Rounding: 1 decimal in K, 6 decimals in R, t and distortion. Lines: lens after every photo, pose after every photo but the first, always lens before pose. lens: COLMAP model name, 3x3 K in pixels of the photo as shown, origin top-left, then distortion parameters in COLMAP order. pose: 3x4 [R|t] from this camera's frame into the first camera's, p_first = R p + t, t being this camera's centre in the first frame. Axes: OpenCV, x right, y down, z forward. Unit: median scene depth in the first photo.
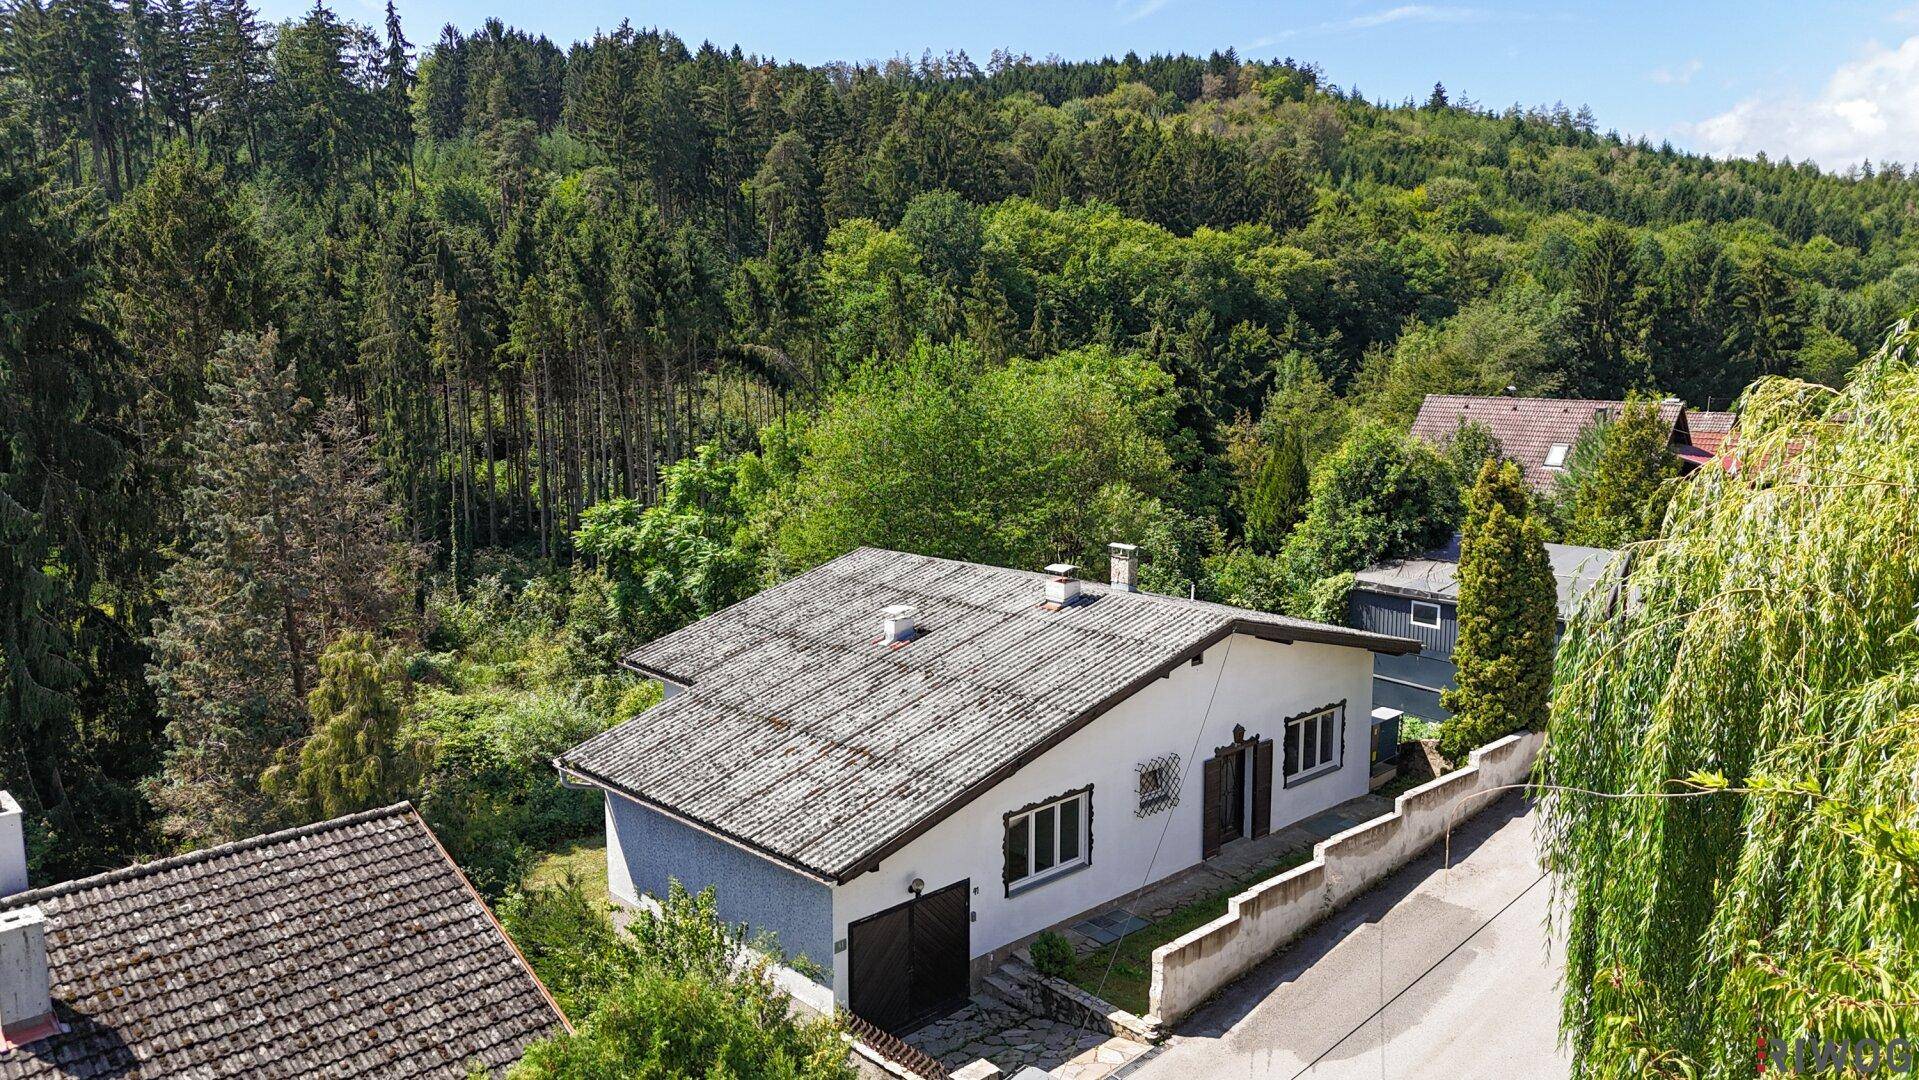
lens RADIAL K [[1406.0, 0, 957.6], [0, 1406.0, 543.6], [0, 0, 1]] dist [0.069592, -0.055405]
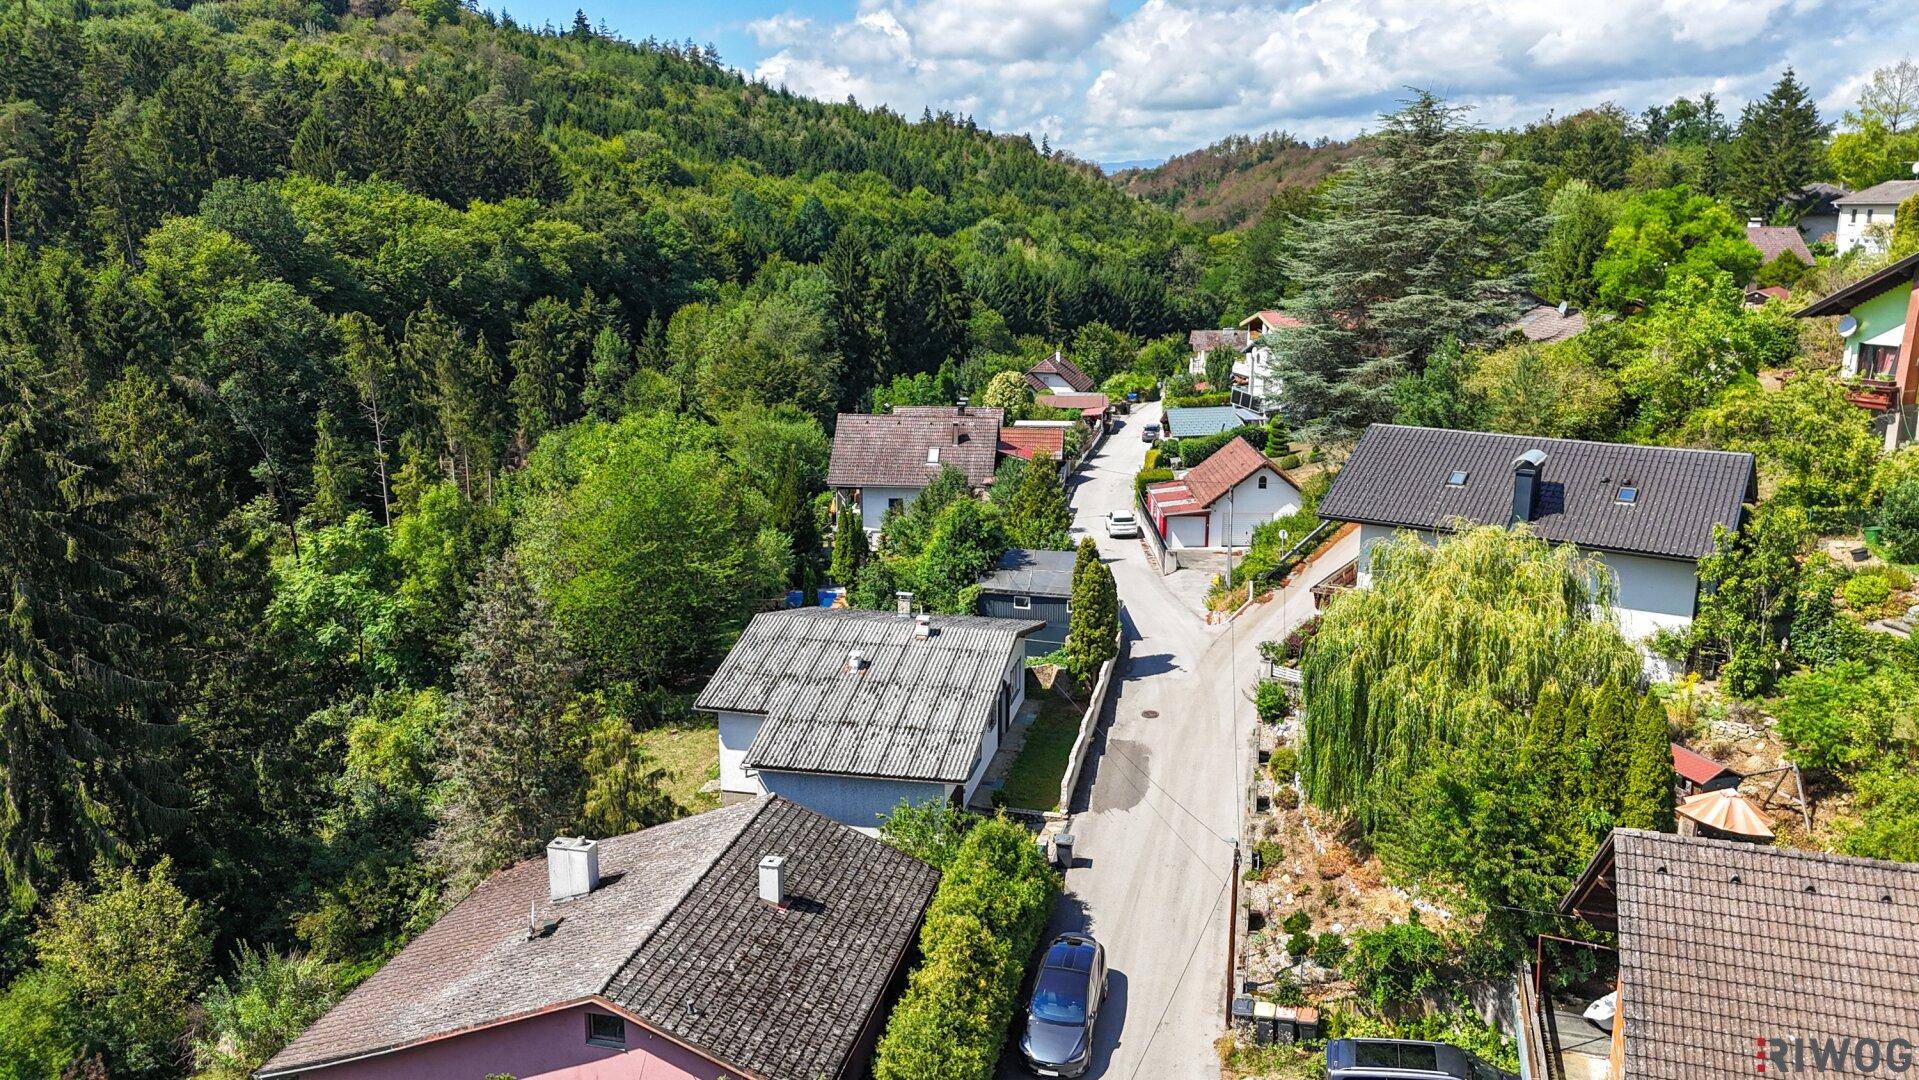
lens RADIAL K [[1406.0, 0, 951.7], [0, 1406.0, 540.0], [0, 0, 1]] dist [0.069592, -0.055405]
pose [[0.831794, -0.125945, 0.540608, -0.143292], [0.088075, 0.991527, 0.095480, -0.041844], [-0.548053, -0.031806, 0.835839, -0.101629]]
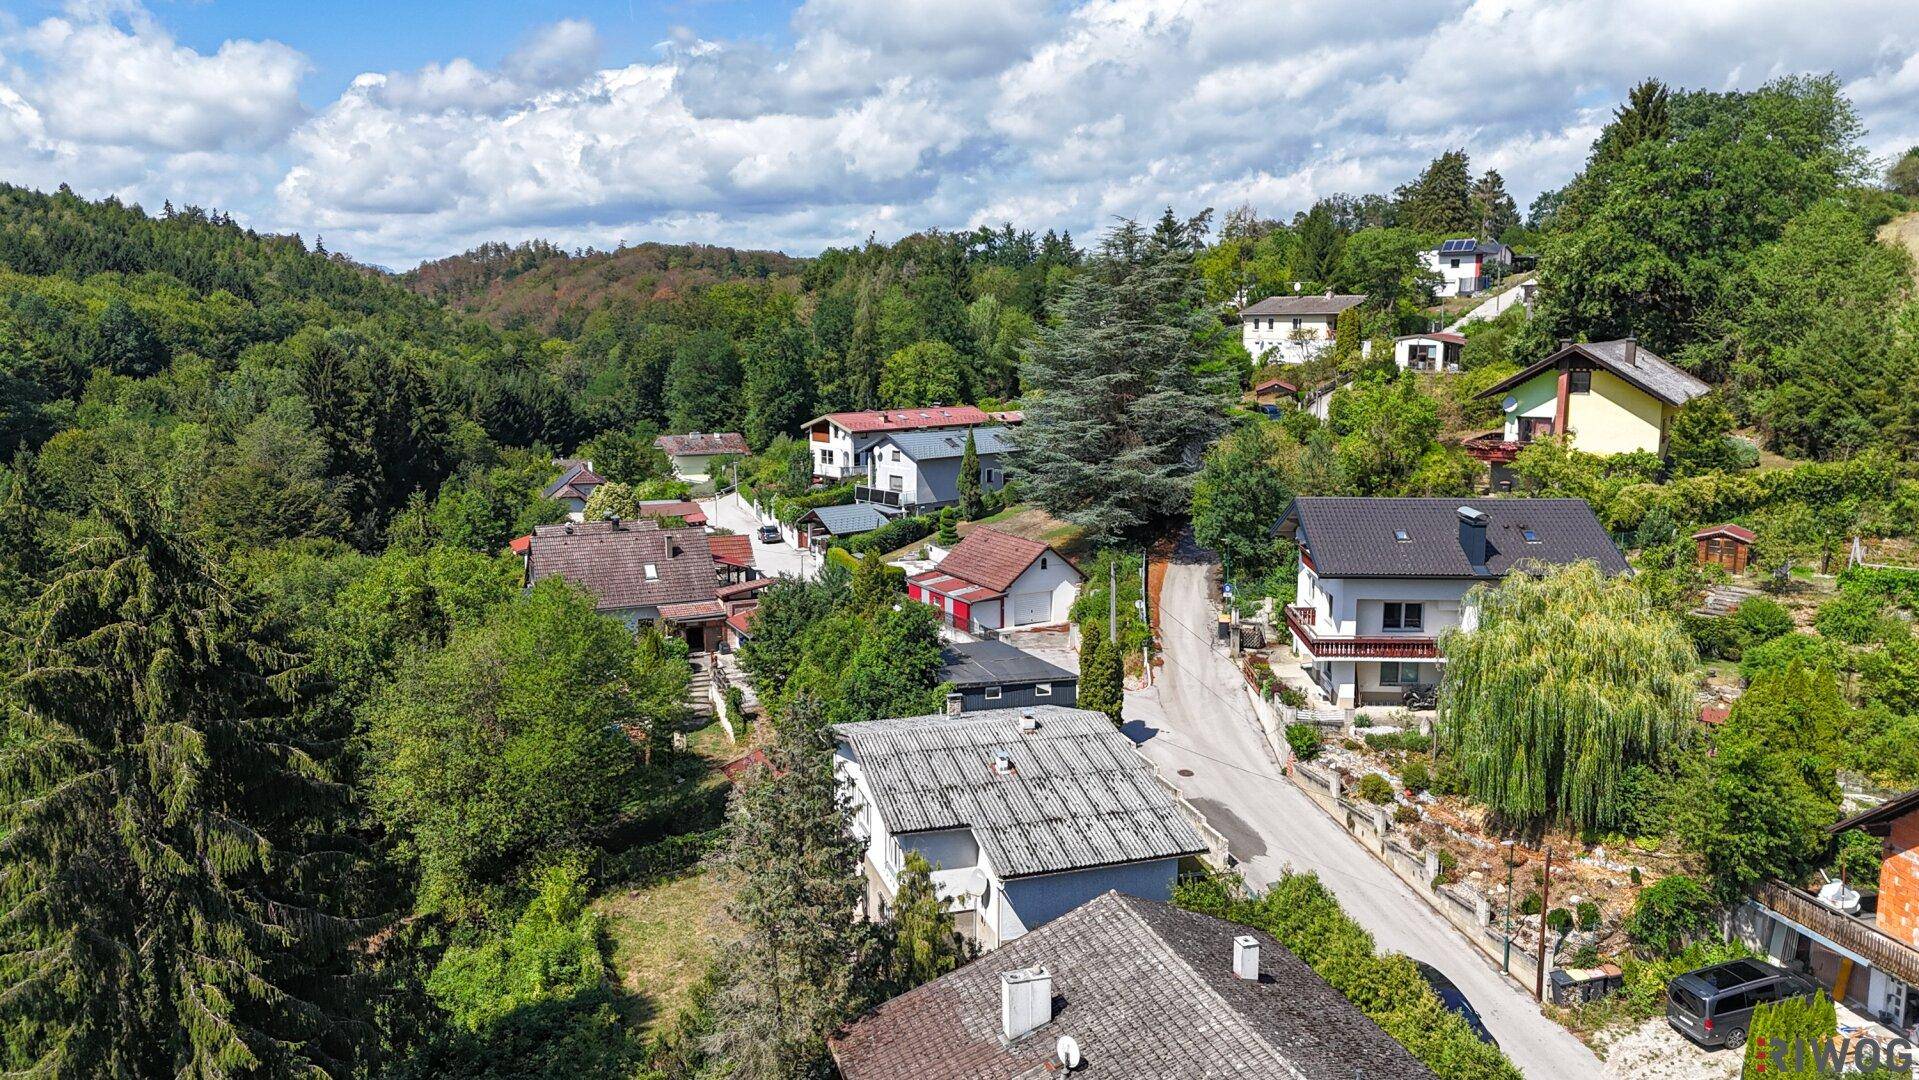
lens RADIAL K [[1406.0, 0, 960.8], [0, 1406.0, 547.8], [0, 0, 1]] dist [0.069592, -0.055405]
pose [[0.442392, -0.146771, 0.884730, -0.261292], [0.145834, 0.985160, 0.090510, -0.062508], [-0.884885, 0.088983, 0.457231, 0.020129]]
